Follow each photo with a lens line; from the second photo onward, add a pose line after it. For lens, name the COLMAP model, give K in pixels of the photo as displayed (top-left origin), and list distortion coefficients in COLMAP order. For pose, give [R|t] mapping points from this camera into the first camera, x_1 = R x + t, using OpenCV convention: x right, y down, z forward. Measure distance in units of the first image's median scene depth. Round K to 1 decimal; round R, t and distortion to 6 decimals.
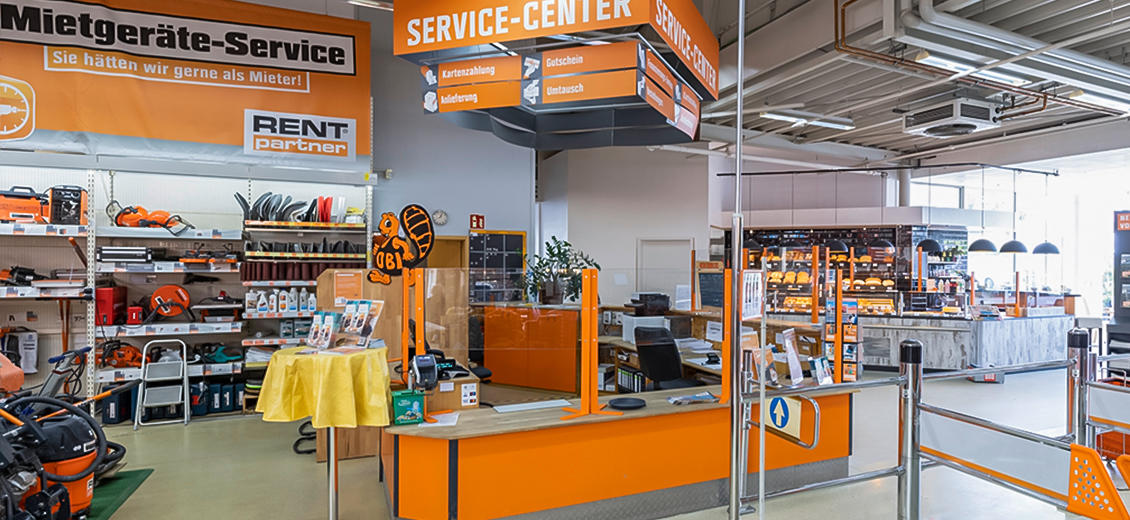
lens RADIAL K [[570.4, 0, 563.0], [0, 570.4, 265.3], [0, 0, 1]] dist [0.001535, 0.000313]
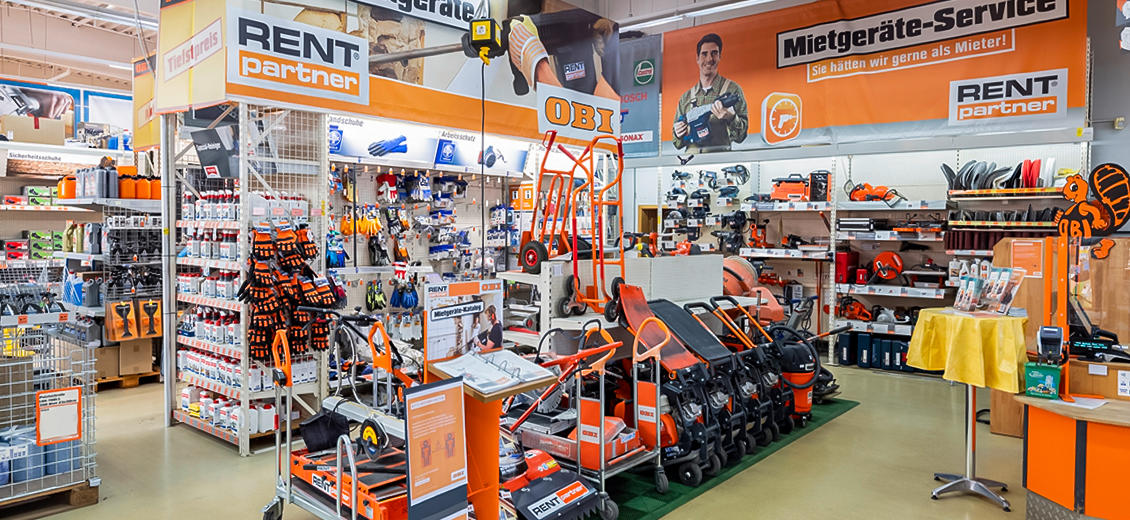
lens RADIAL K [[711.8, 0, 565.6], [0, 711.8, 257.6], [0, 0, 1]] dist [-0.000118, -0.000203]
pose [[0.410295, 0.033852, -0.911324, 0.335465], [-0.008842, 0.999411, 0.033143, 0.005724], [0.911910, -0.005541, 0.410353, -0.156832]]
